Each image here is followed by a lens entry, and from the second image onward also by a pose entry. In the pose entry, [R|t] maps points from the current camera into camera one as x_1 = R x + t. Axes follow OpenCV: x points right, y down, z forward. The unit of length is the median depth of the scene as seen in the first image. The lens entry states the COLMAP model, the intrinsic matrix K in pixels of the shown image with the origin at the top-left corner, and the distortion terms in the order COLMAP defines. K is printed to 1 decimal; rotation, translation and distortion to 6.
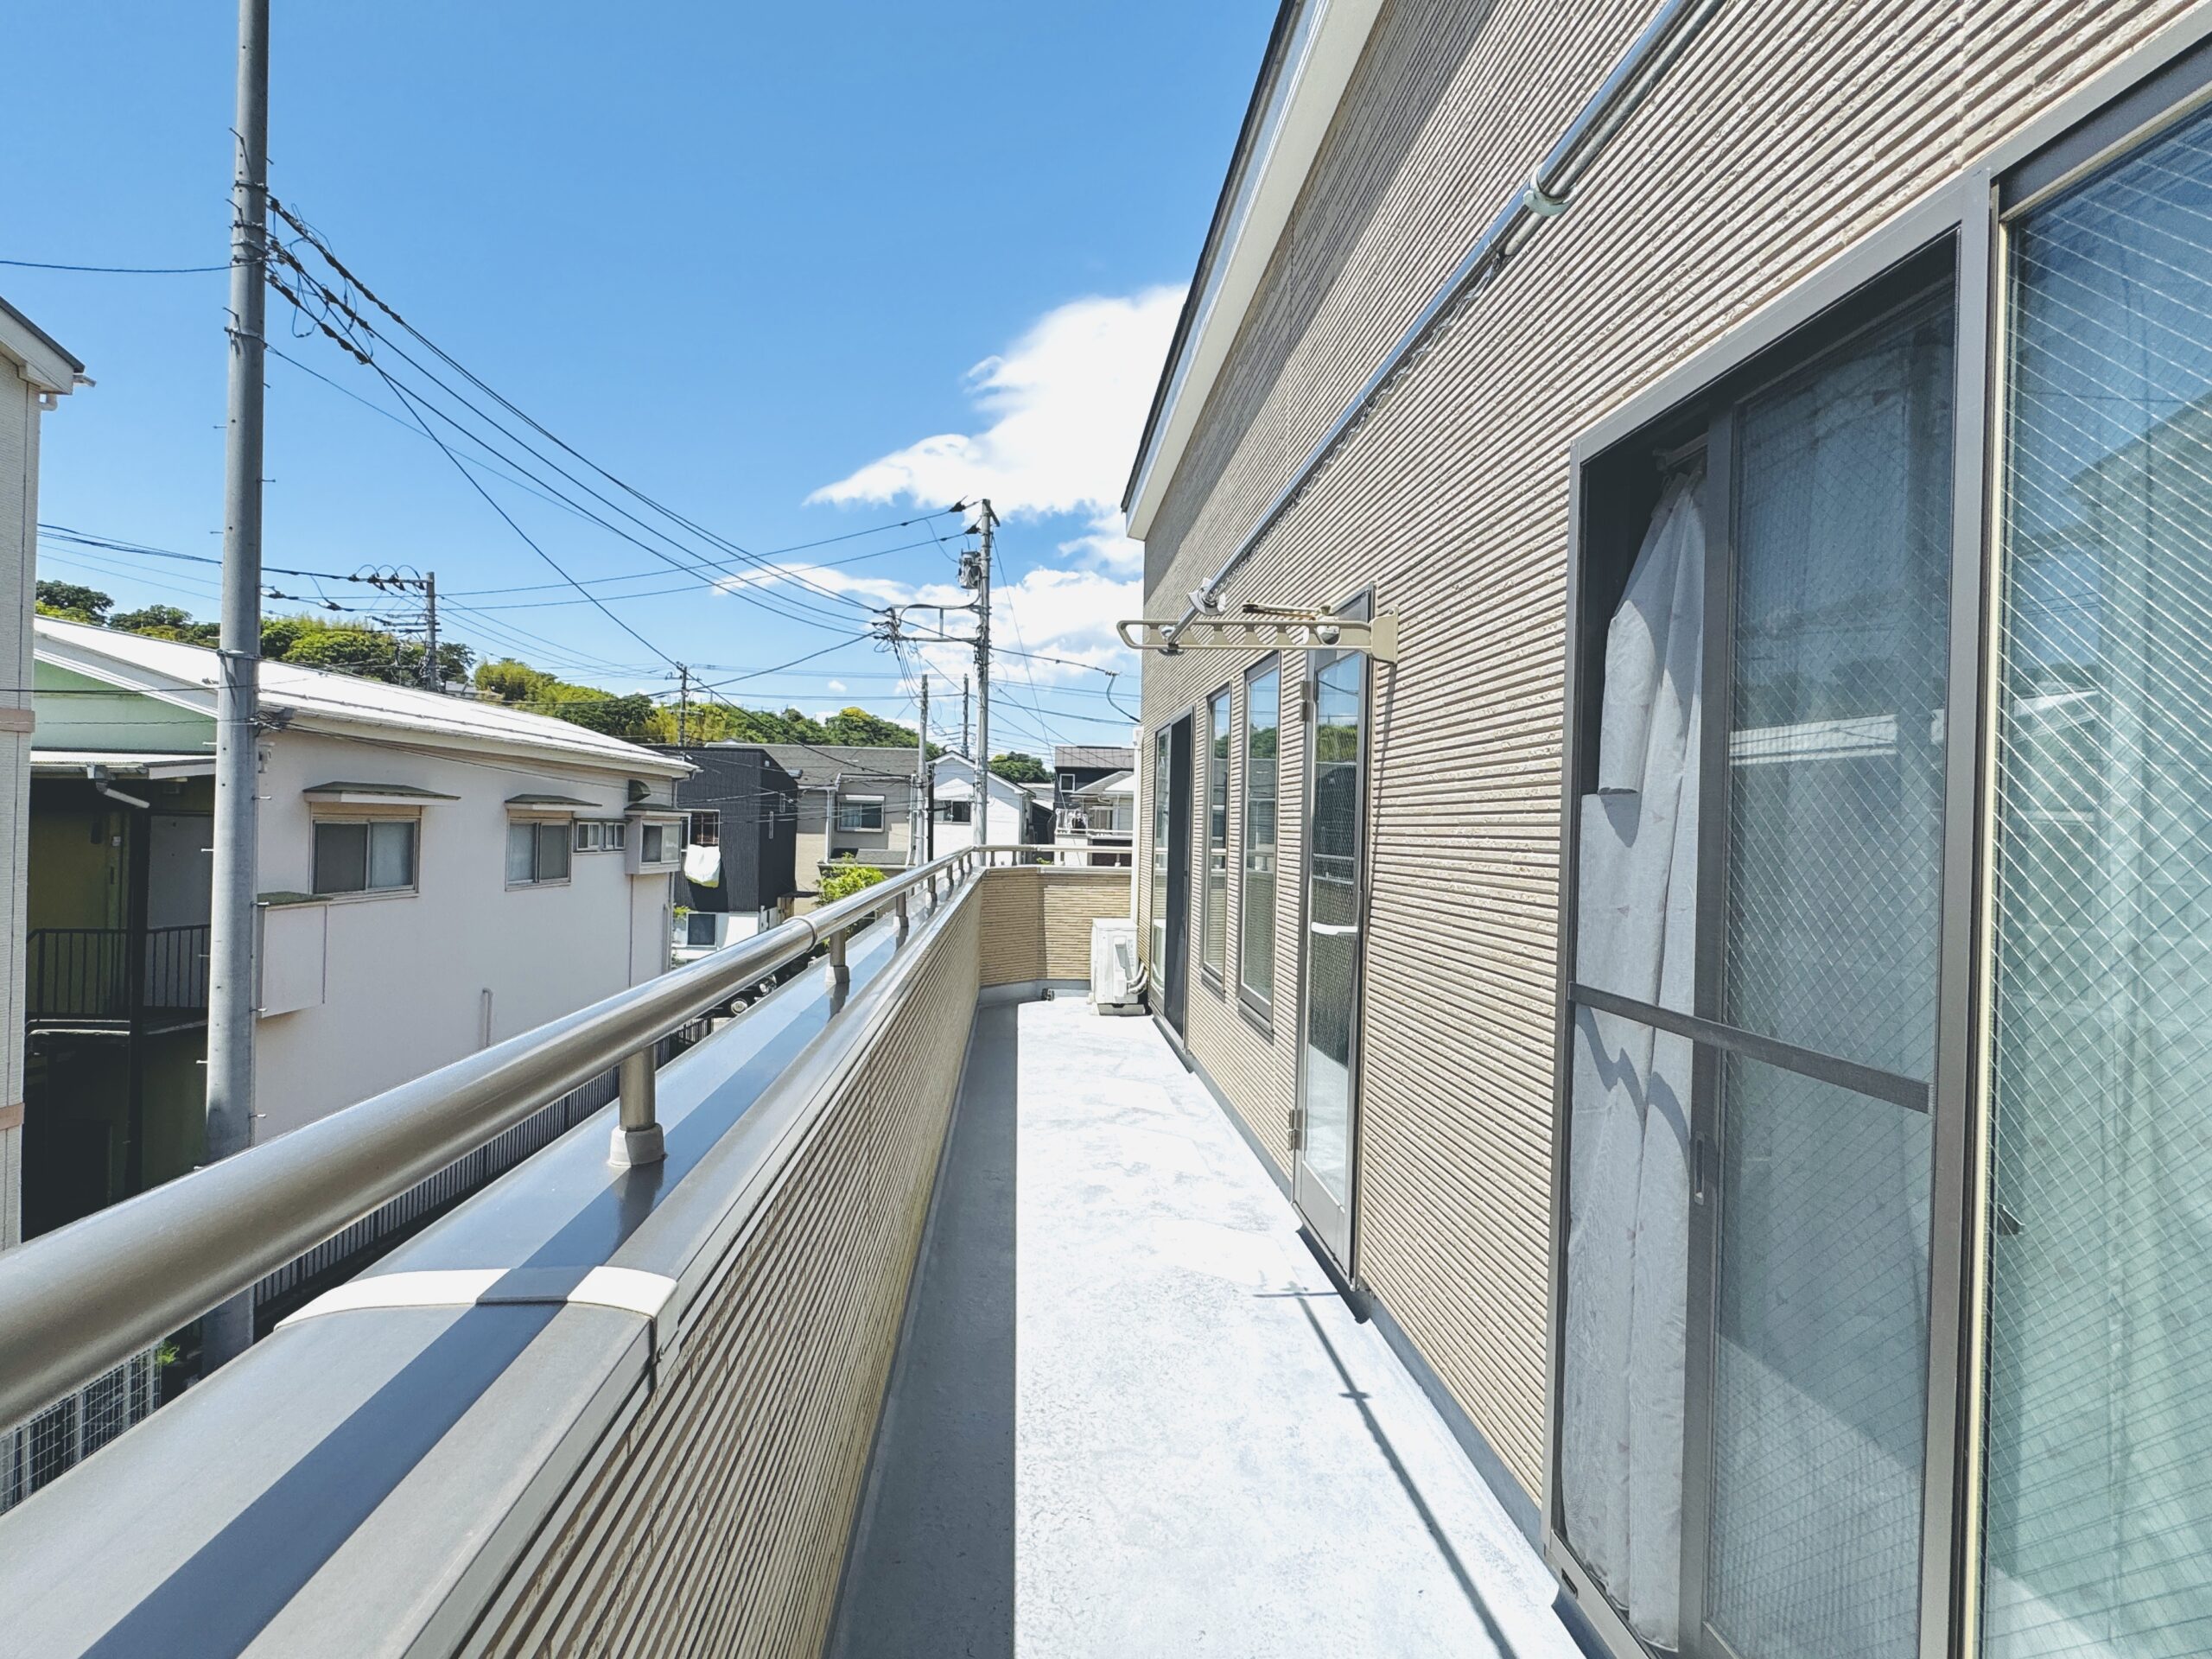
lens RADIAL K [[1091.7, 0, 1106.0], [0, 1091.7, 829.5], [0, 0, 1]] dist [-0.002637, 0.000398]
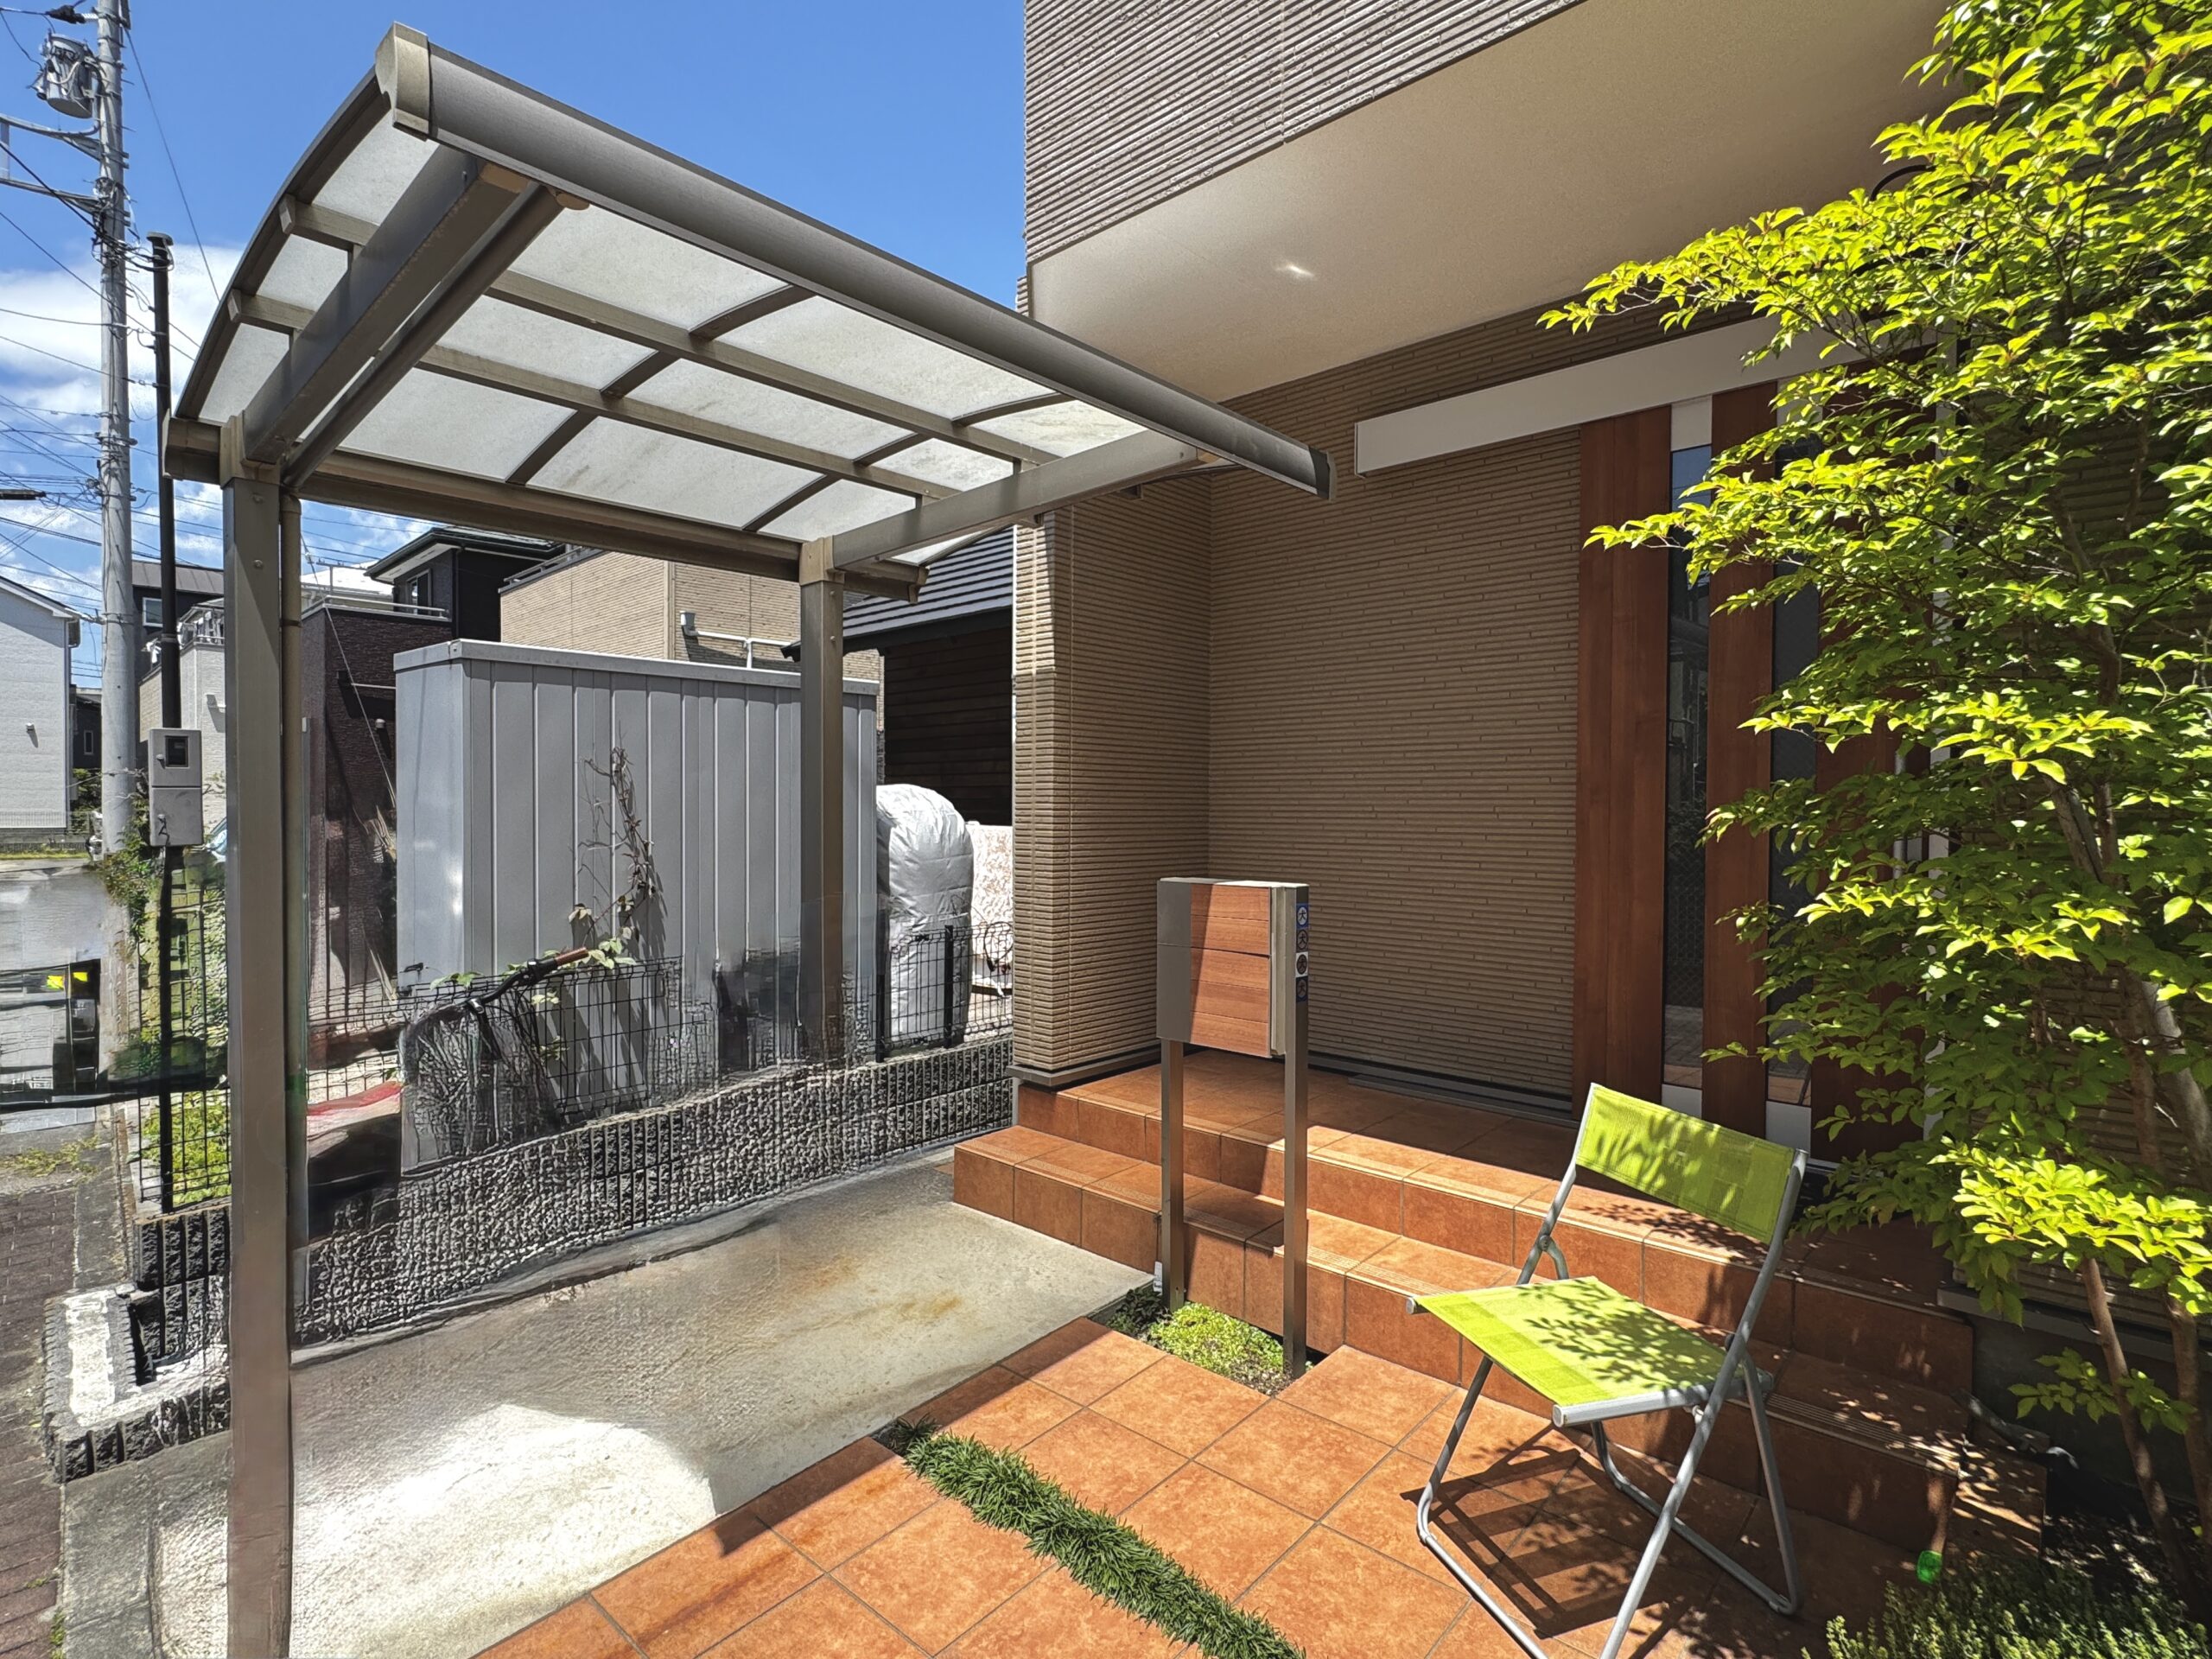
lens RADIAL K [[1091.7, 0, 1106.0], [0, 1091.7, 829.5], [0, 0, 1]] dist [-0.002637, 0.000398]
pose [[0.732765, -0.032343, 0.679713, -0.086035], [0.011261, 0.999309, 0.035411, 0.090691], [-0.680389, -0.018294, 0.732623, 0.150788]]
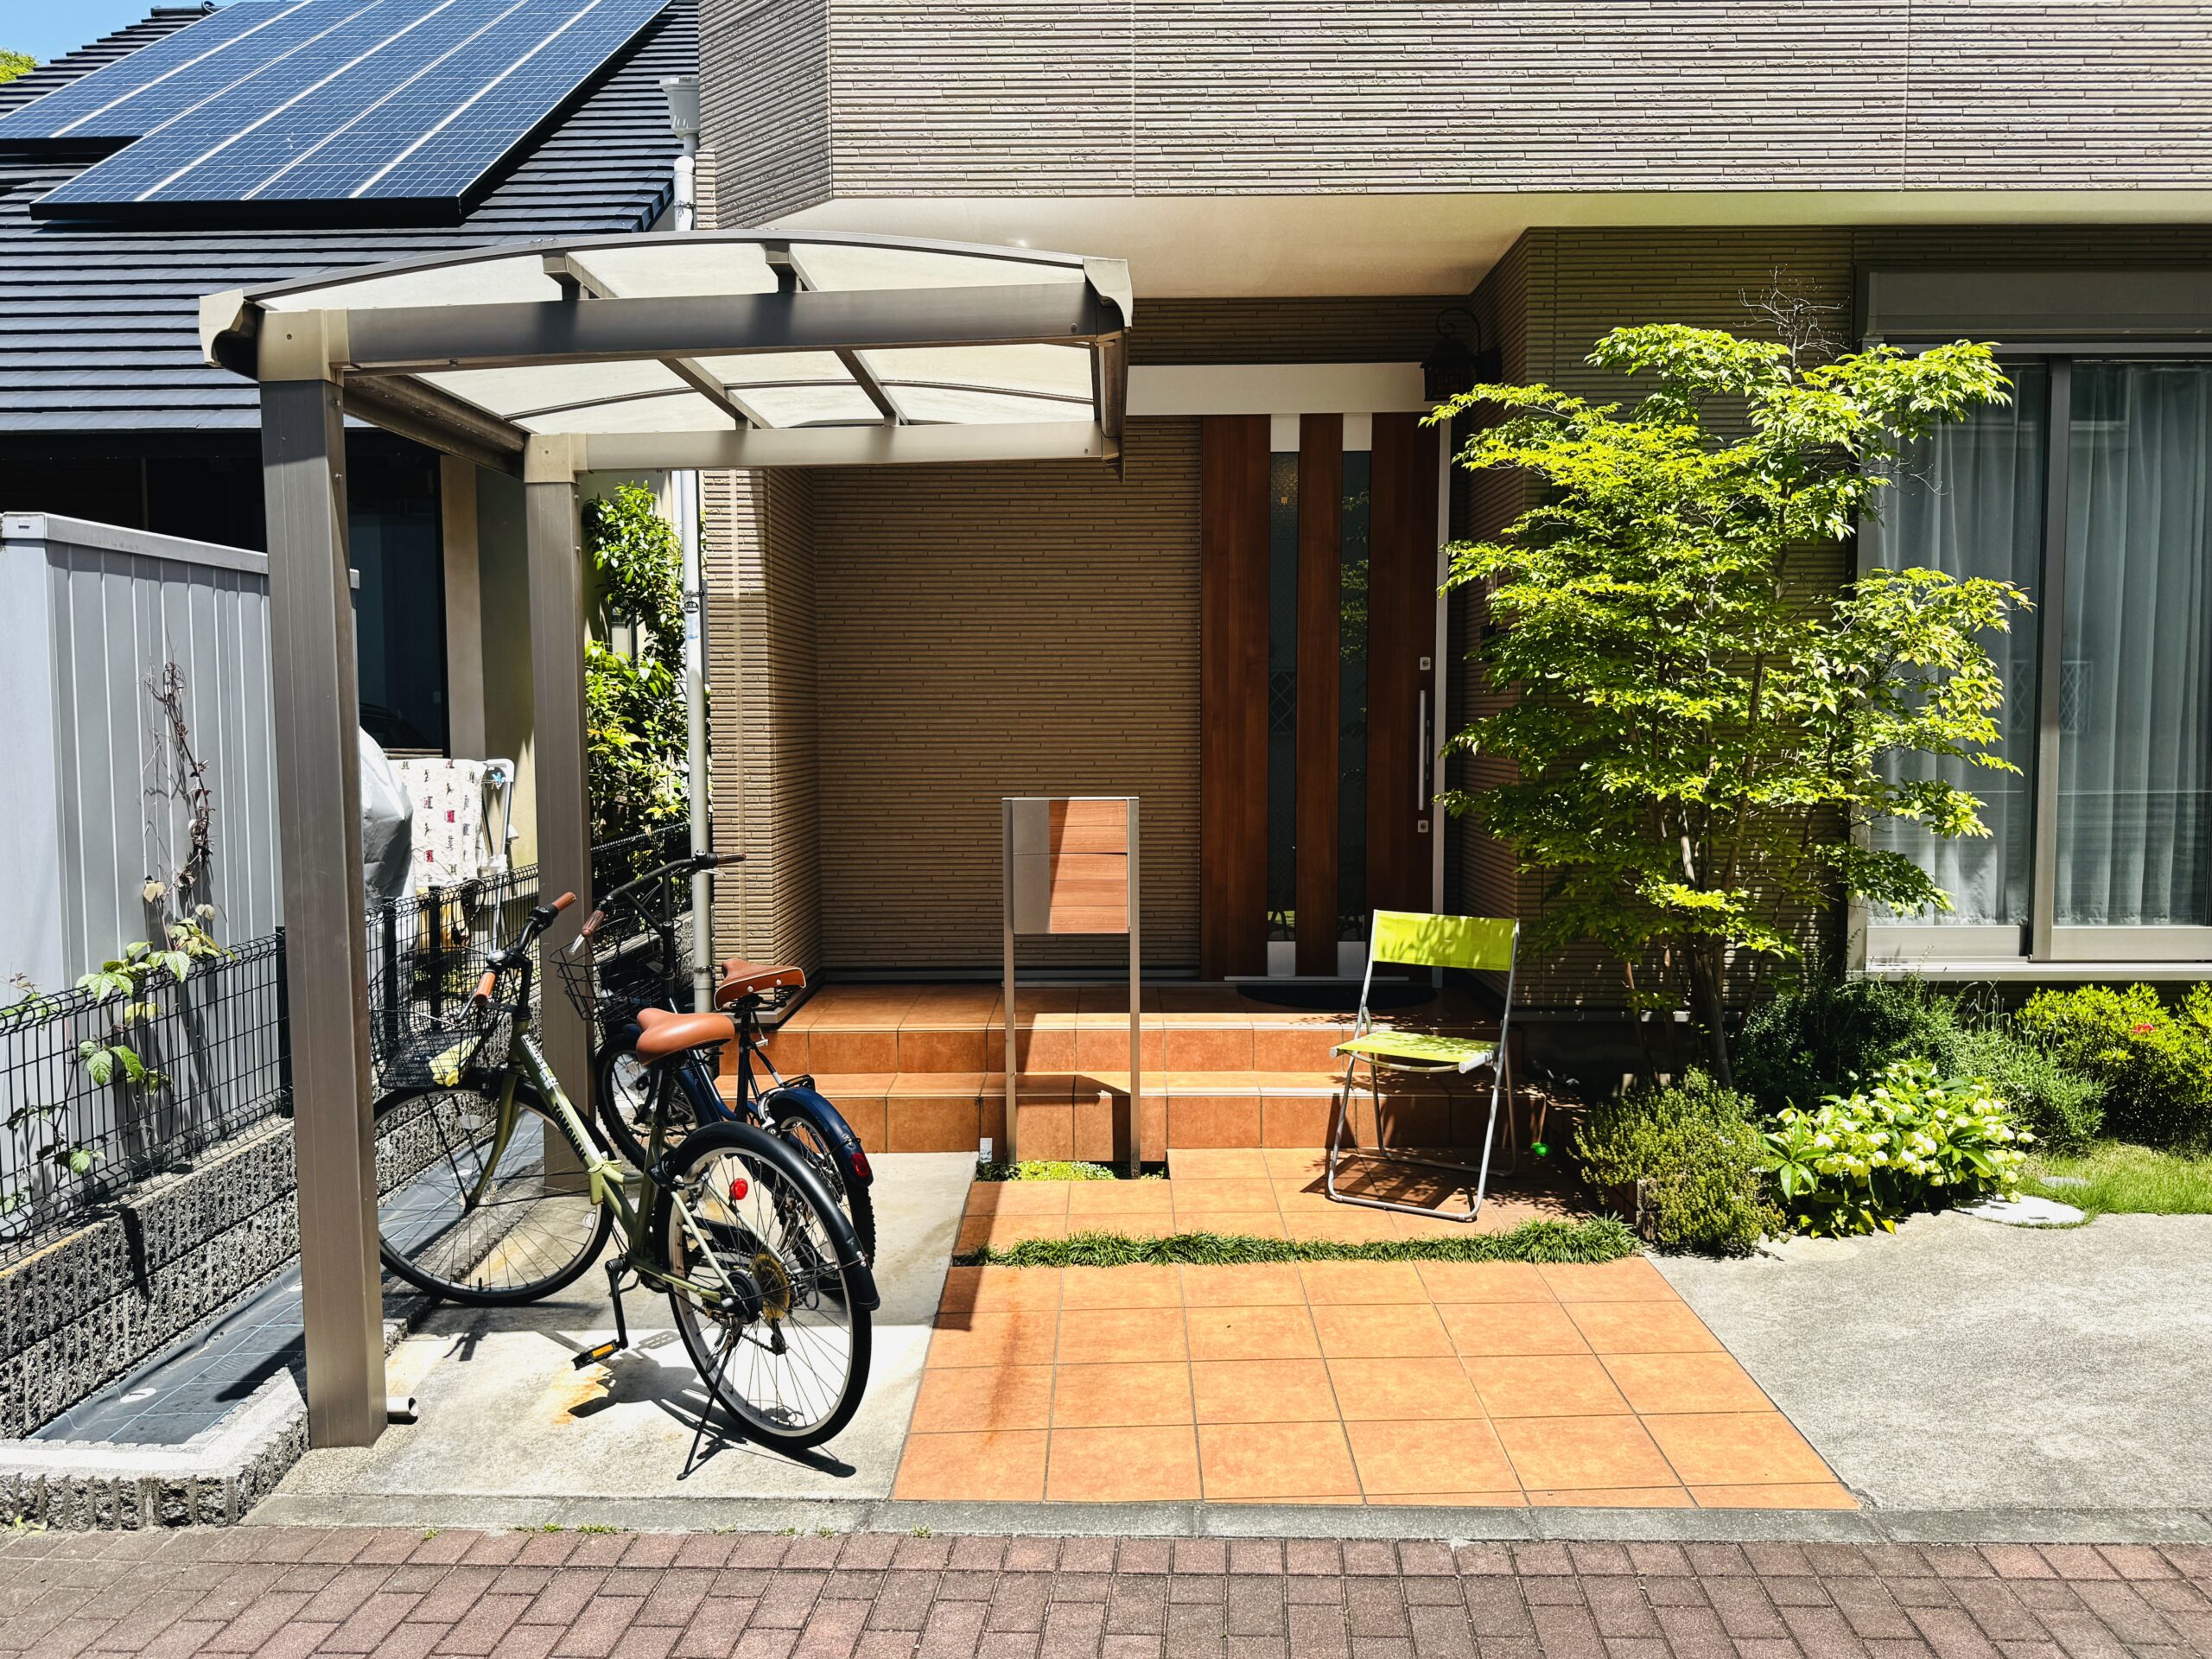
lens RADIAL K [[1661.6, 0, 1106.0], [0, 1661.6, 829.5], [0, 0, 1]] dist [0.005107, -0.003364]
pose [[0.087986, -0.088126, 0.992216, -0.167528], [0.005309, 0.996106, 0.088000, 0.087556], [-0.996108, -0.002475, 0.088112, 0.186083]]
